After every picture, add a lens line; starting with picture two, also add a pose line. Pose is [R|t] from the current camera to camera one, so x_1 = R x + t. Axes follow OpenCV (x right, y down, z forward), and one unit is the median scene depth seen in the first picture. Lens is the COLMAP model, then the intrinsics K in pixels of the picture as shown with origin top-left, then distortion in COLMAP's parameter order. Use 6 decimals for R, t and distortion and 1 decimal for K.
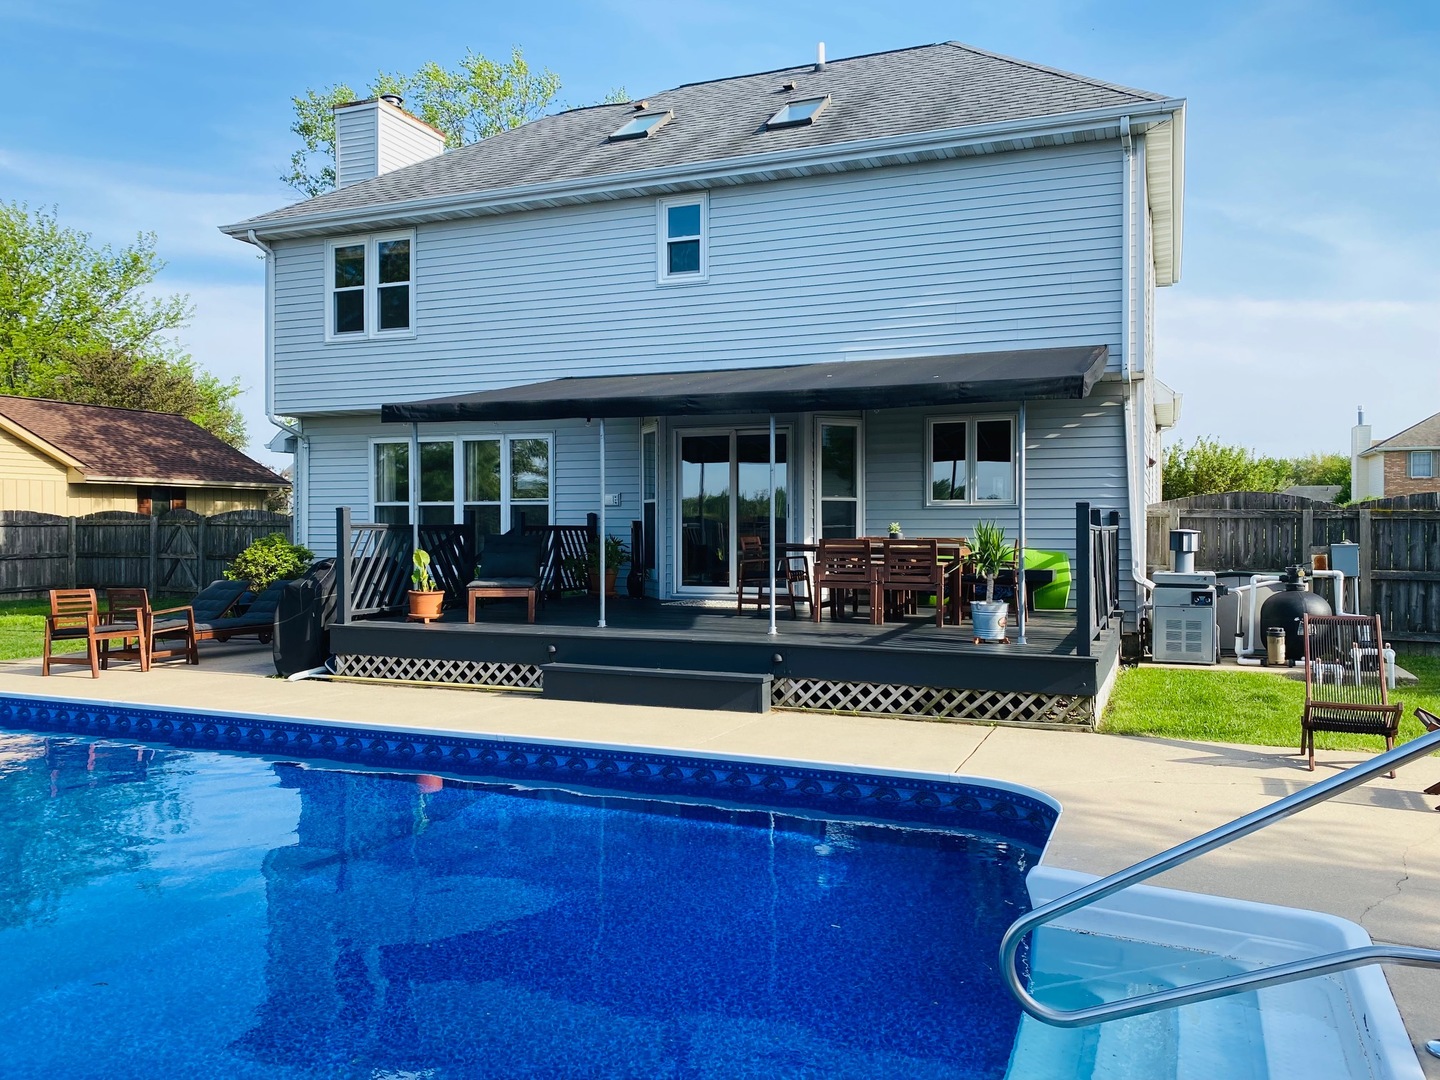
lens RADIAL K [[1101.2, 0, 720.0], [0, 1101.2, 540.0], [0, 0, 1]] dist [-0.001078, -0.002183]
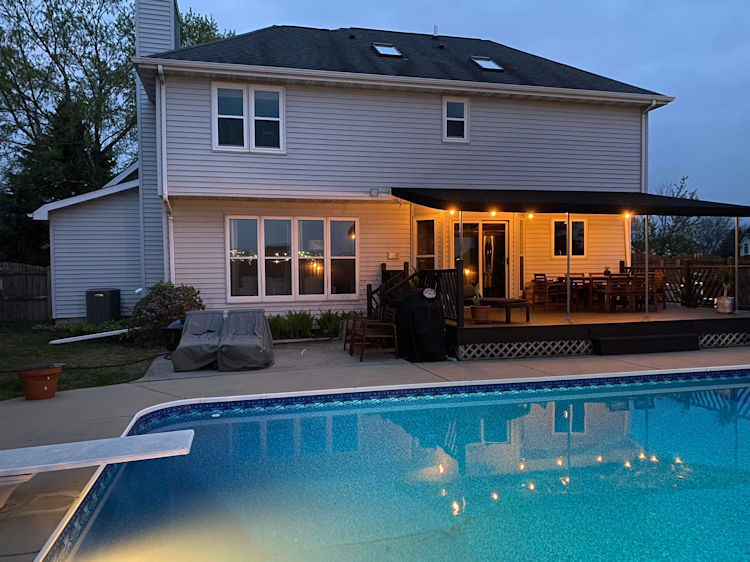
lens RADIAL K [[573.6, 0, 375.0], [0, 573.6, 281.0], [0, 0, 1]] dist [-0.001078, -0.002183]
pose [[0.806238, -0.025823, 0.591027, -0.671509], [0.020900, 0.999667, 0.015167, -0.009071], [-0.591222, 0.000124, 0.806509, 0.248643]]
